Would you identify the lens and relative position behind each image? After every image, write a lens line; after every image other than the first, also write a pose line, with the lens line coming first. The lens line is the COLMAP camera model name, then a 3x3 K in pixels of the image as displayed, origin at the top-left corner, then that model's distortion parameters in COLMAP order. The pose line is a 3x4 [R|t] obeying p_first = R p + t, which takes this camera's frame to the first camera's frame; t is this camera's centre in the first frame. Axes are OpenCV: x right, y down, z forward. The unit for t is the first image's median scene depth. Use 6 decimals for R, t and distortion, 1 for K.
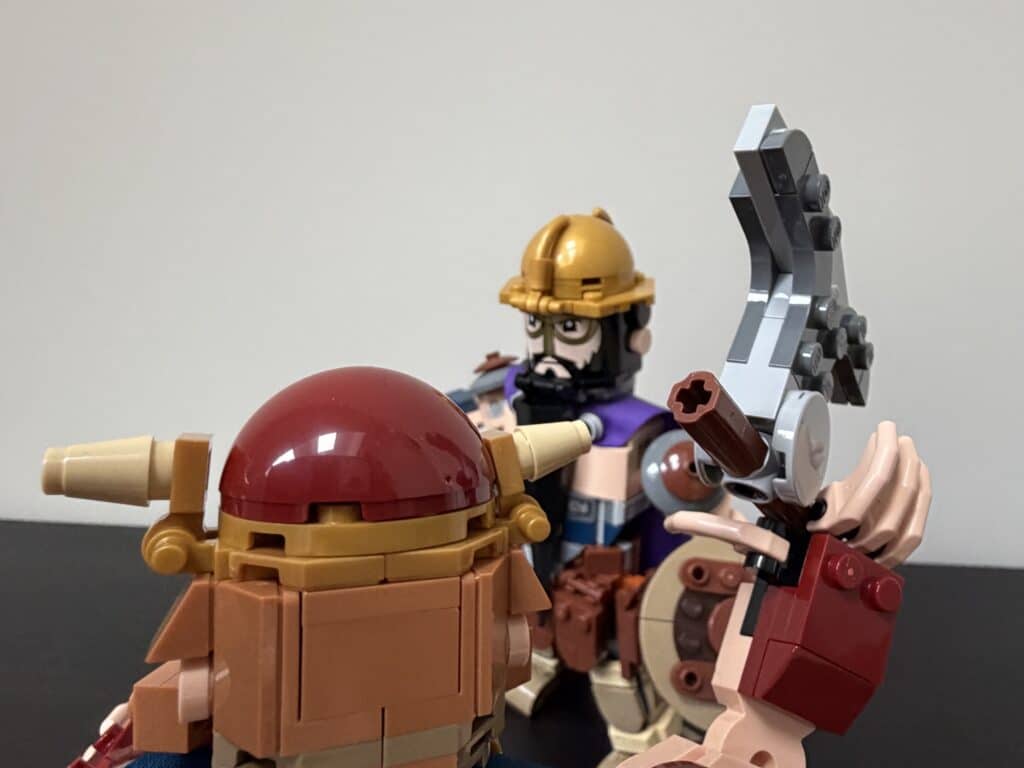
lens RADIAL K [[715.3, 0, 582.1], [0, 715.3, 383.8], [0, 0, 1]] dist [0.003904, 0.001996]
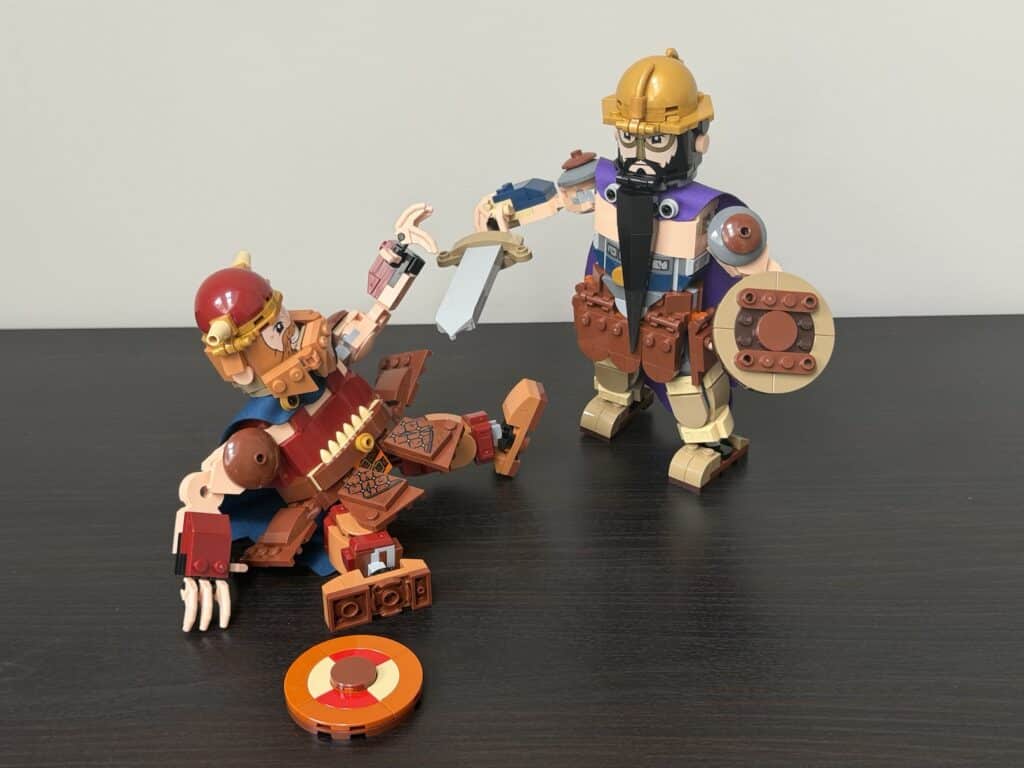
lens RADIAL K [[1483.7, 0, 514.1], [0, 1483.7, 387.8], [0, 0, 1]] dist [0.098704, -0.019852]
pose [[0.996967, -0.064683, 0.043287, -0.480448], [0.054139, 0.975903, 0.211382, -0.249489], [-0.055917, -0.208398, 0.976444, -2.091275]]
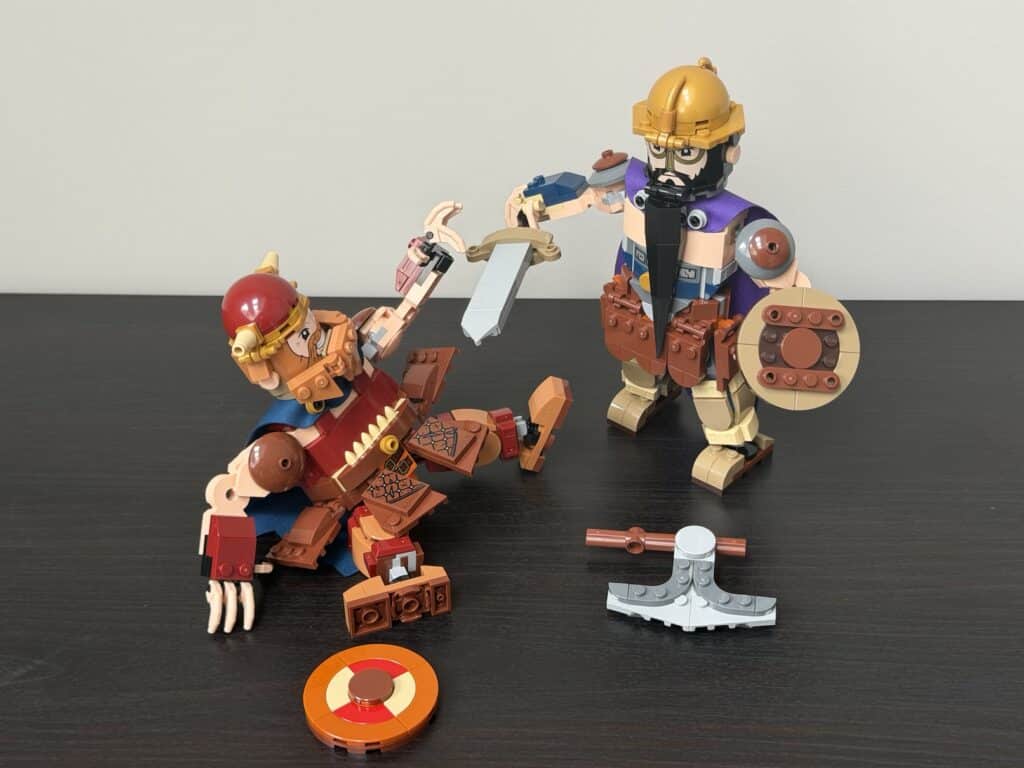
lens RADIAL K [[1483.7, 0, 514.1], [0, 1483.7, 387.8], [0, 0, 1]] dist [0.098704, -0.019852]
pose [[0.998988, -0.044954, 0.001479, -0.397090], [0.042608, 0.956360, 0.289068, -0.519340], [-0.014409, -0.288712, 0.957308, -2.042273]]
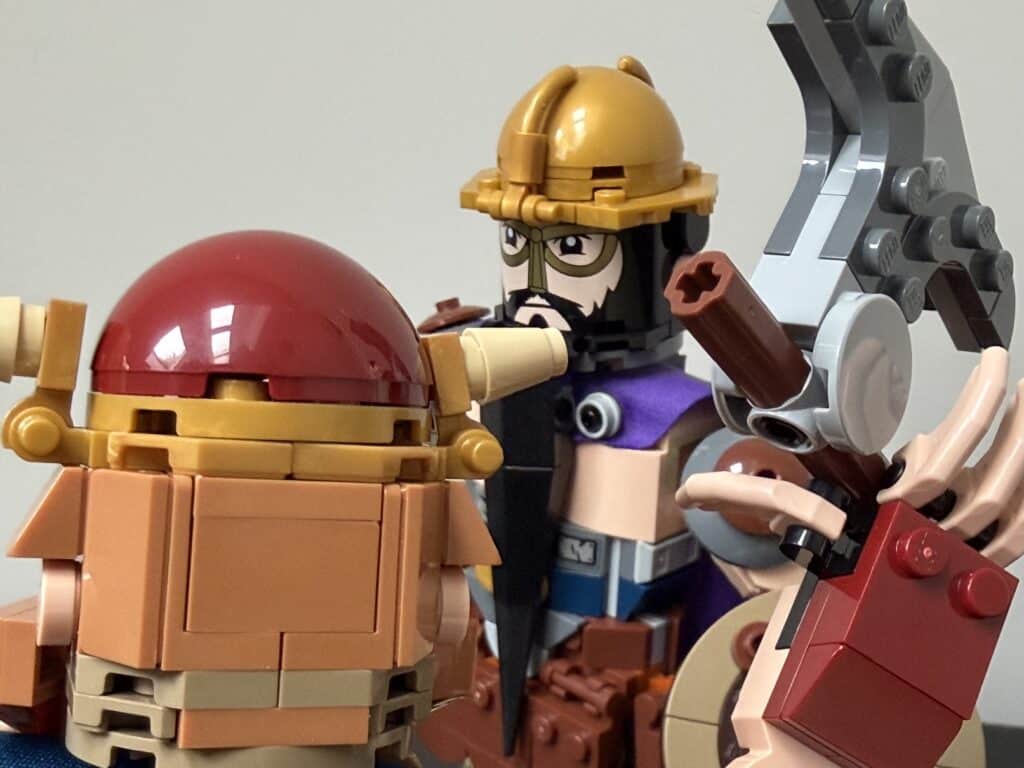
lens RADIAL K [[1466.7, 0, 511.6], [0, 1466.7, 381.5], [0, 0, 1]] dist [-0.005155, -0.052883]
pose [[0.995578, 0.036071, -0.086740, 0.046040], [-0.039514, 0.998485, -0.038303, 0.088595], [0.085227, 0.041561, 0.995494, -0.257305]]
